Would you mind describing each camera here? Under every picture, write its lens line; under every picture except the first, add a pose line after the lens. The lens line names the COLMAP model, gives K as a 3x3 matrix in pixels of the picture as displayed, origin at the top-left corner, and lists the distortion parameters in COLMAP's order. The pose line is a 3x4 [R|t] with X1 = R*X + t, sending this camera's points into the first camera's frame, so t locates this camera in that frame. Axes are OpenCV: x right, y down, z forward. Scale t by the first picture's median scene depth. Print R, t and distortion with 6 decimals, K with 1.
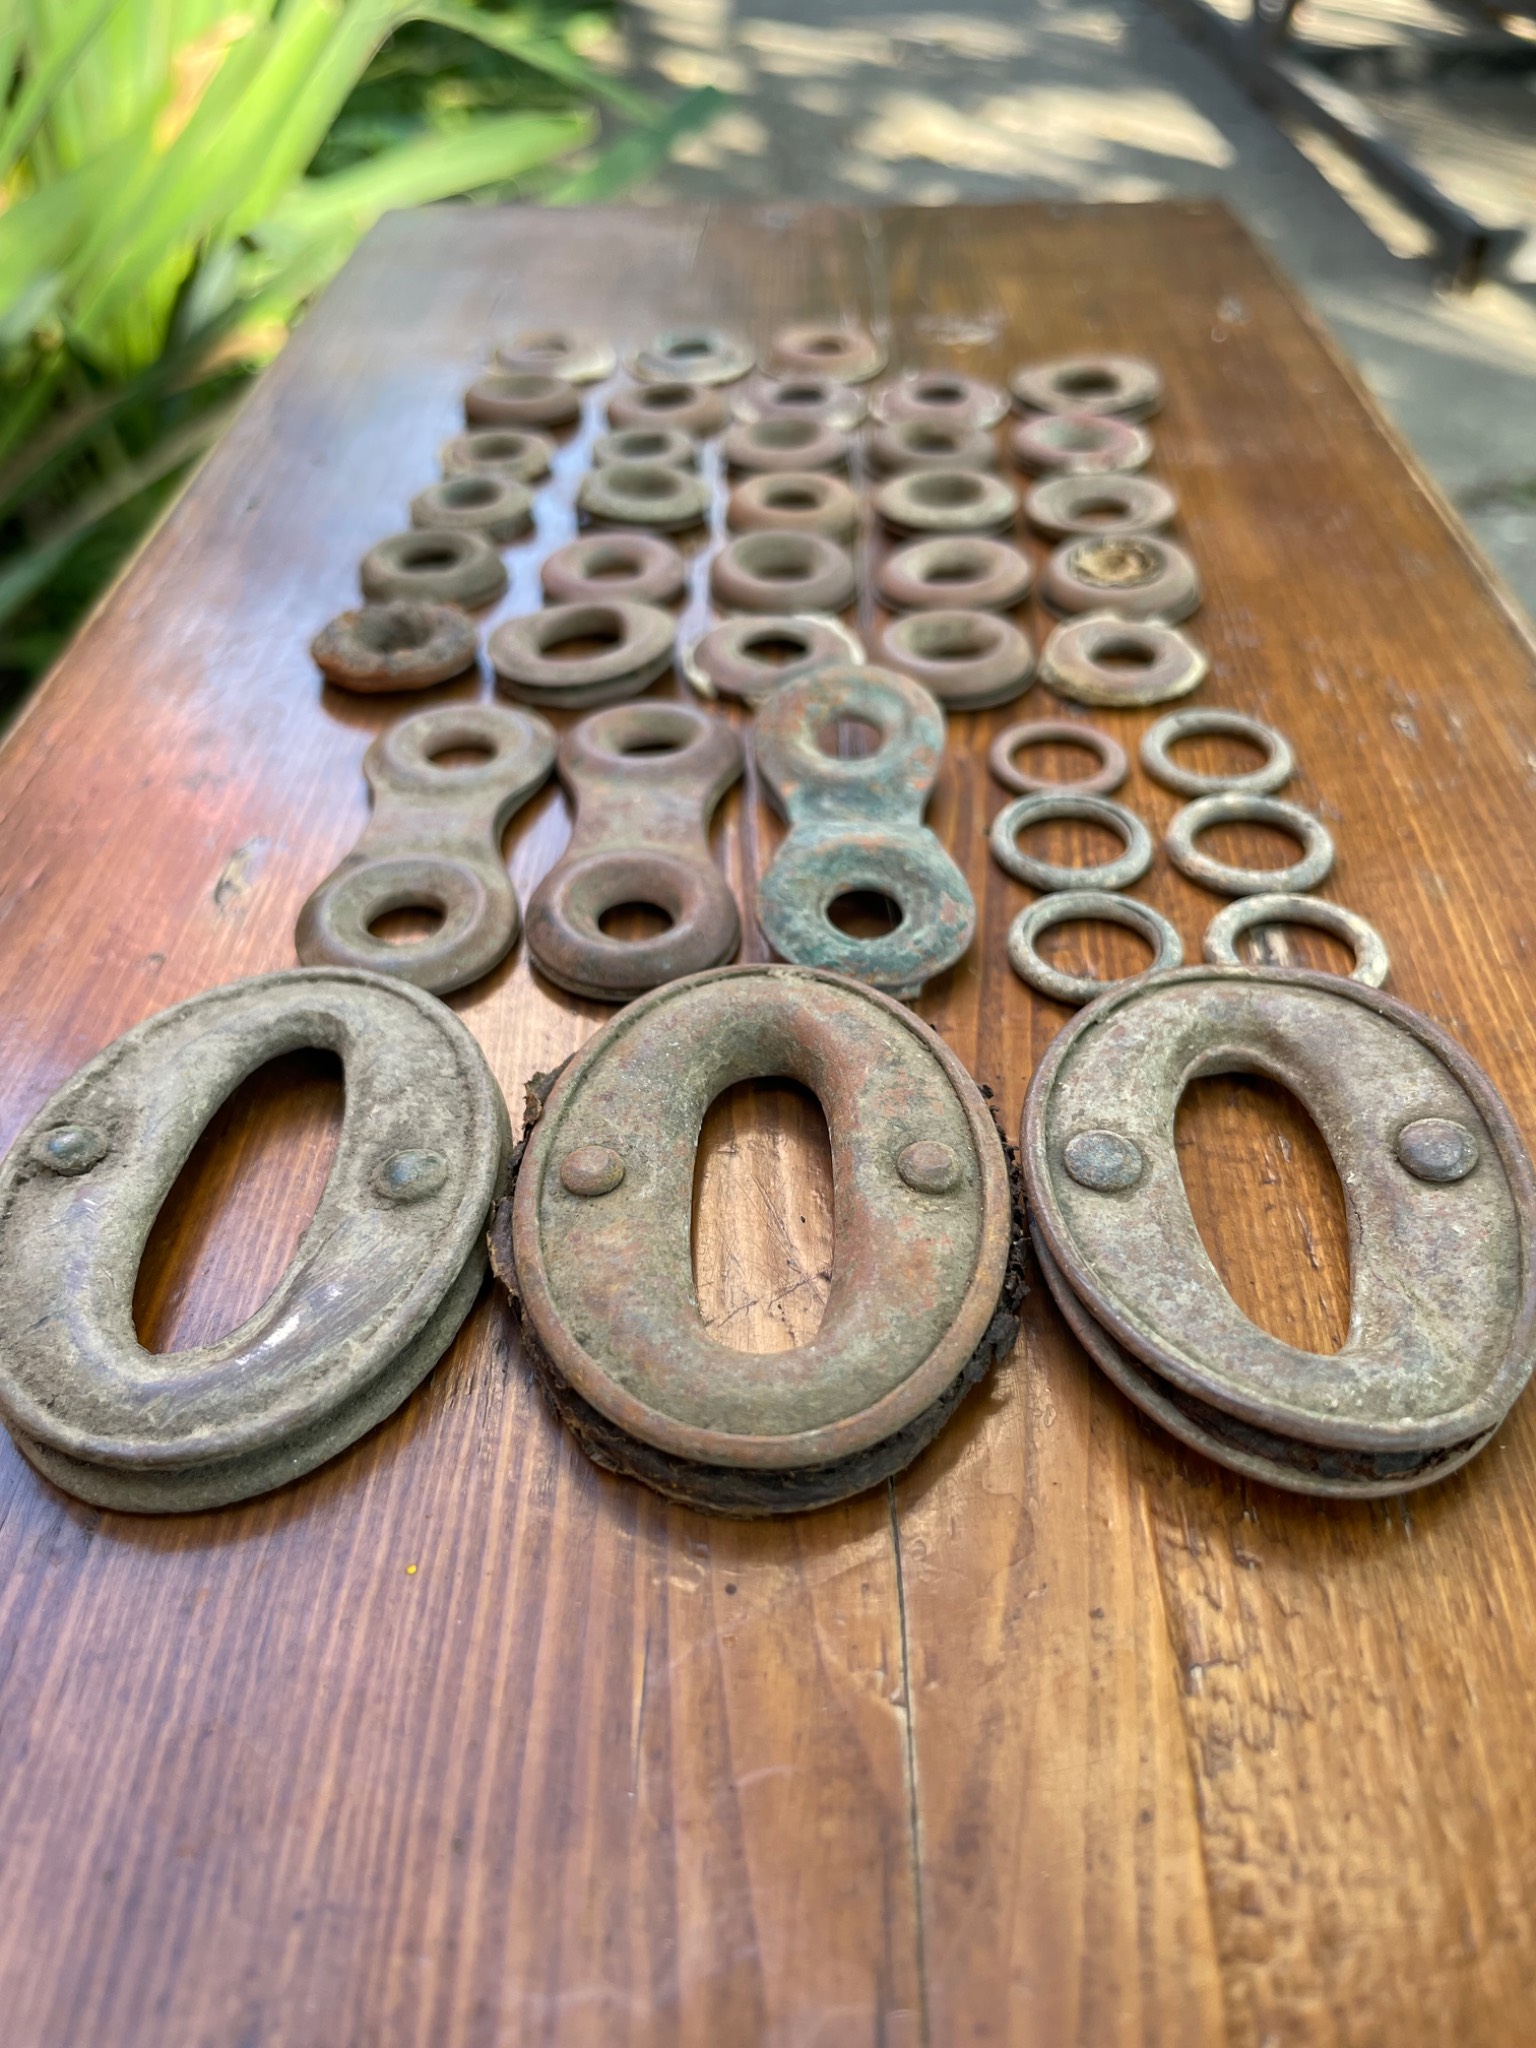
lens RADIAL K [[1594.7, 0, 768.9], [0, 1594.7, 1026.6], [0, 0, 1]] dist [0.058884, -0.072790]
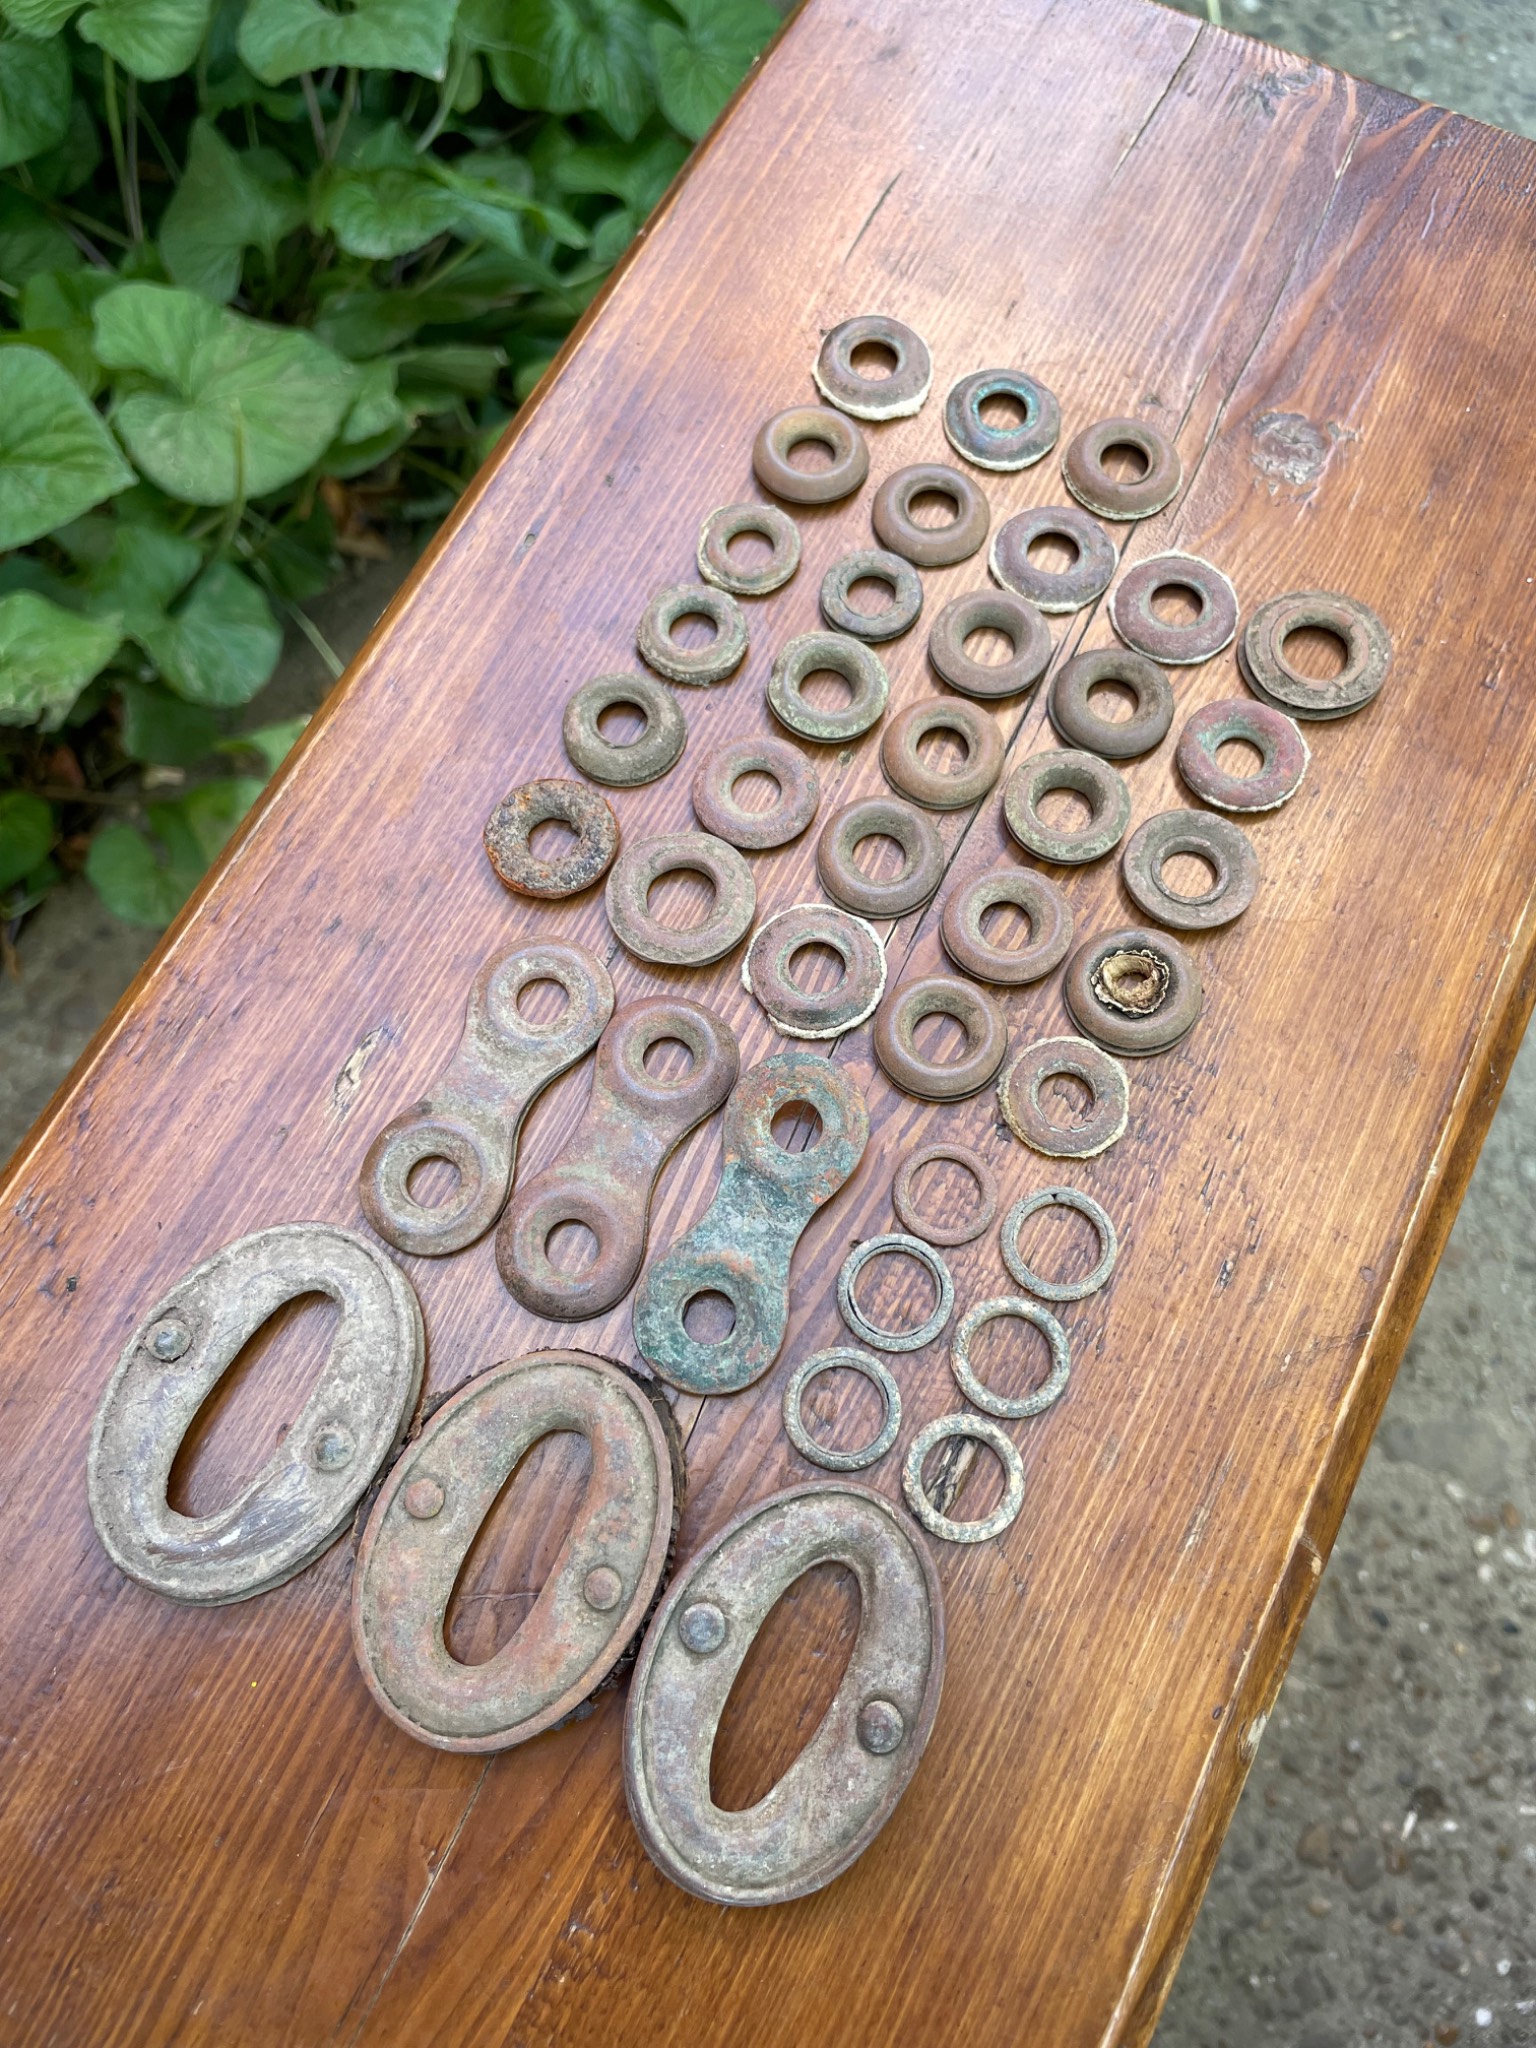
lens RADIAL K [[1560.0, 0, 783.5], [0, 1560.0, 1018.3], [0, 0, 1]] dist [0.080349, -0.118309]
pose [[0.904923, 0.405749, -0.128383, 0.232636], [-0.293715, 0.813751, 0.501538, -1.230044], [0.307971, -0.416146, 0.855557, -0.092893]]
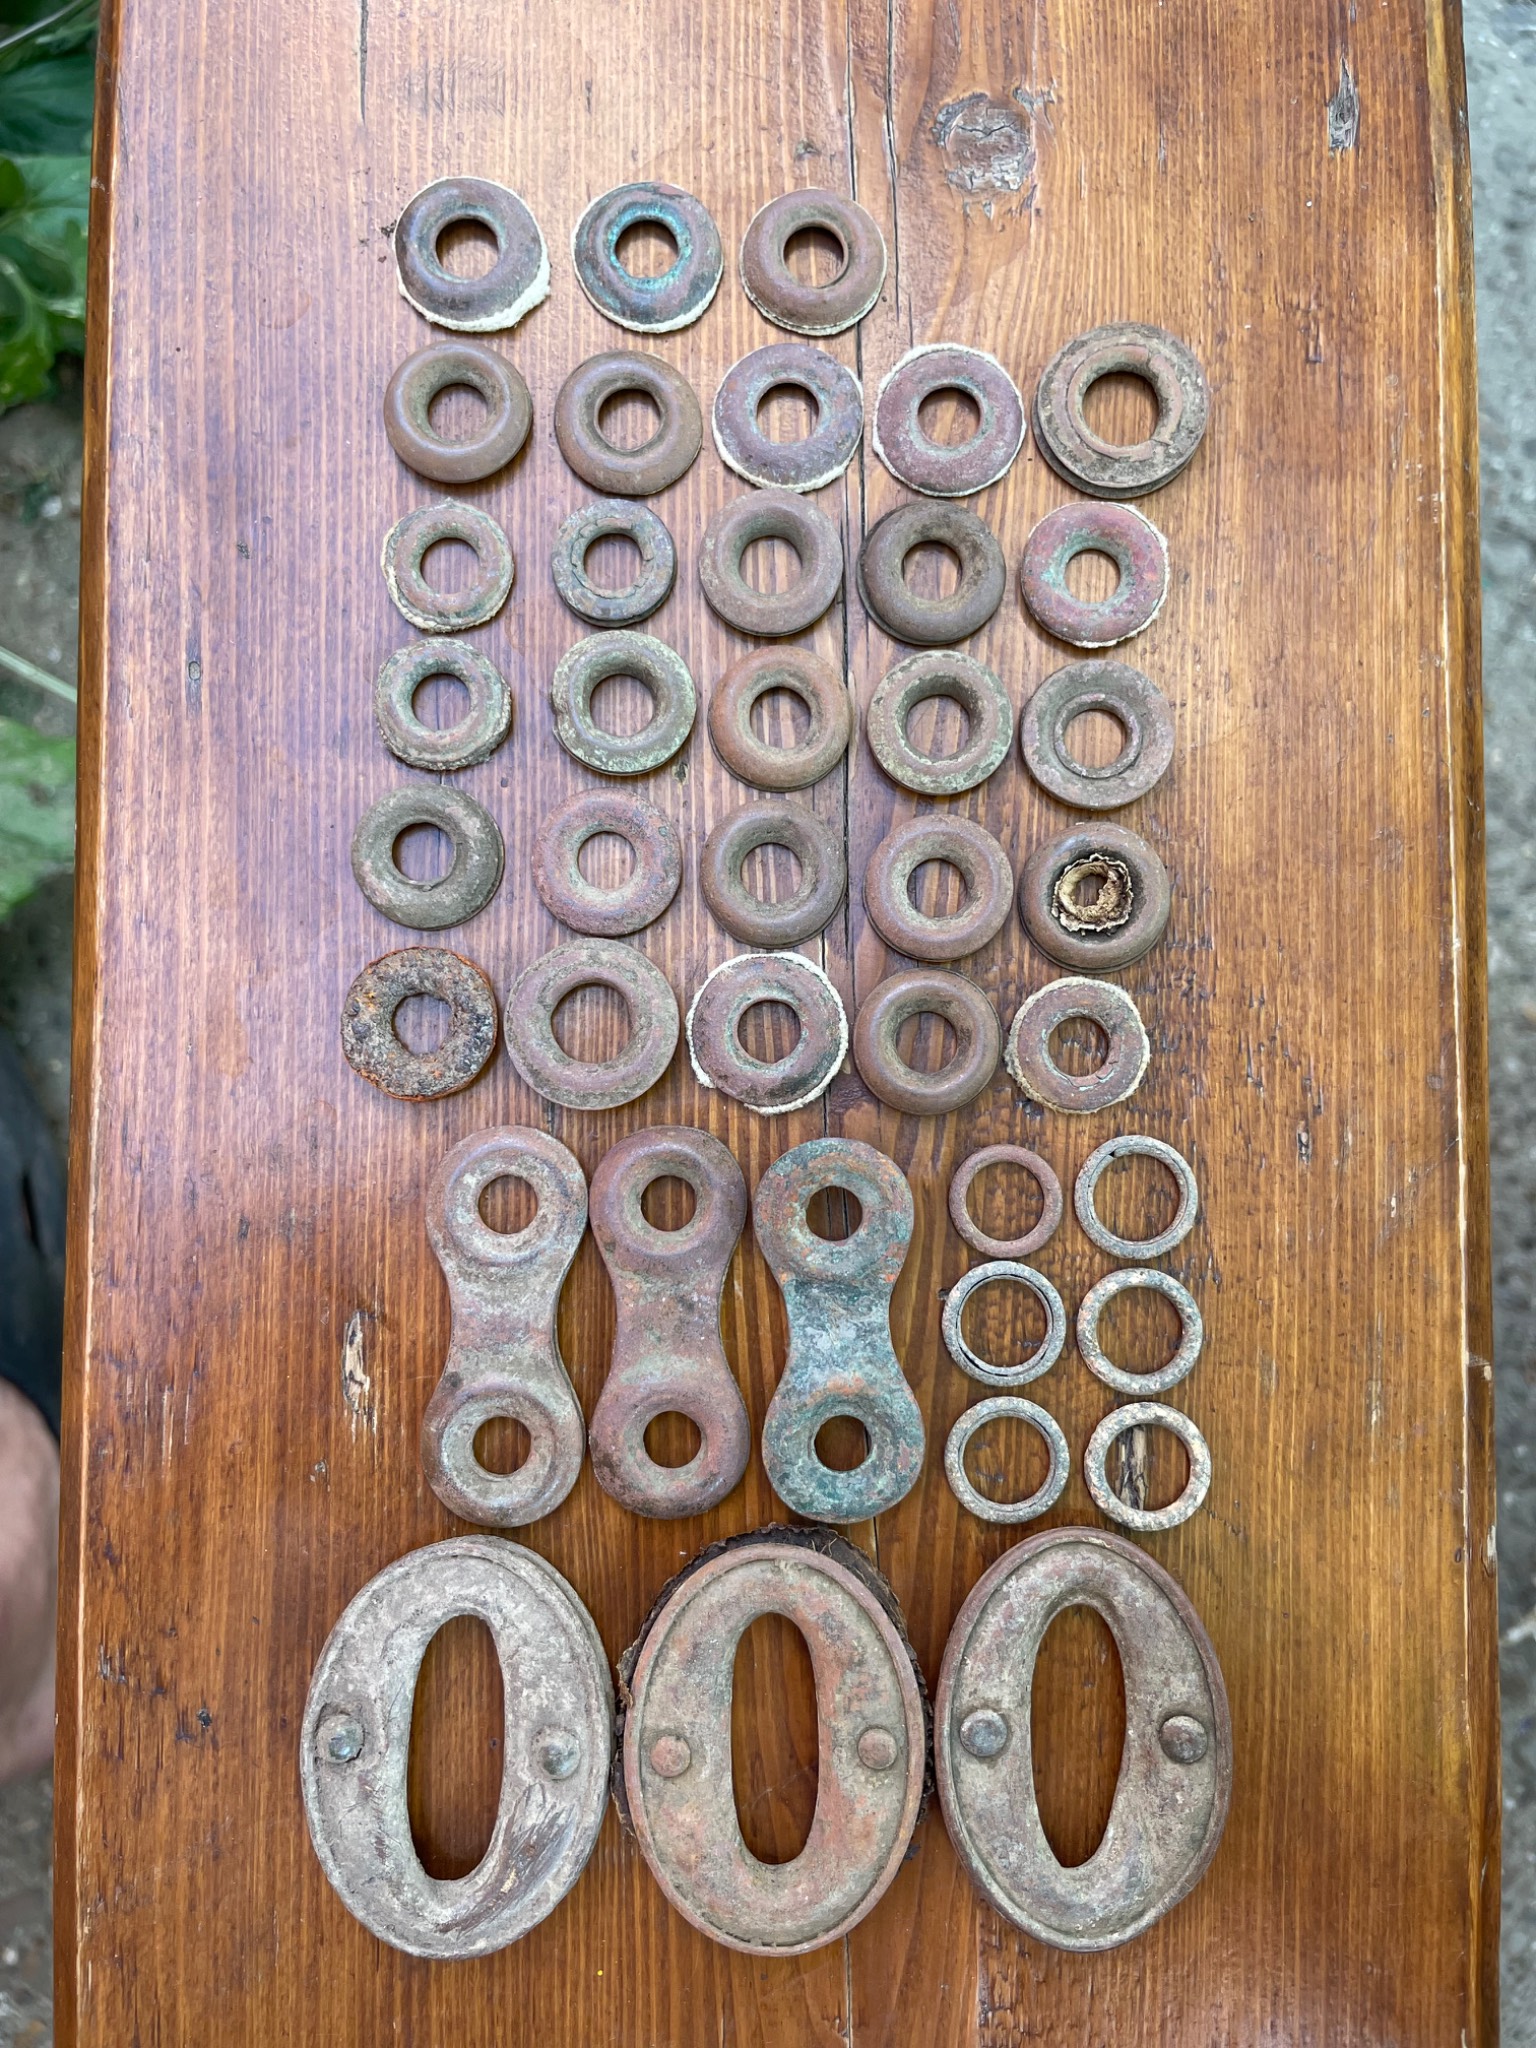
lens RADIAL K [[1560.0, 0, 794.3], [0, 1560.0, 1029.4], [0, 0, 1]] dist [0.080349, -0.118309]
pose [[0.999202, -0.020597, 0.034207, -0.023812], [-0.009660, 0.706541, 0.707606, -1.526312], [-0.038743, -0.707373, 0.705778, 0.370786]]
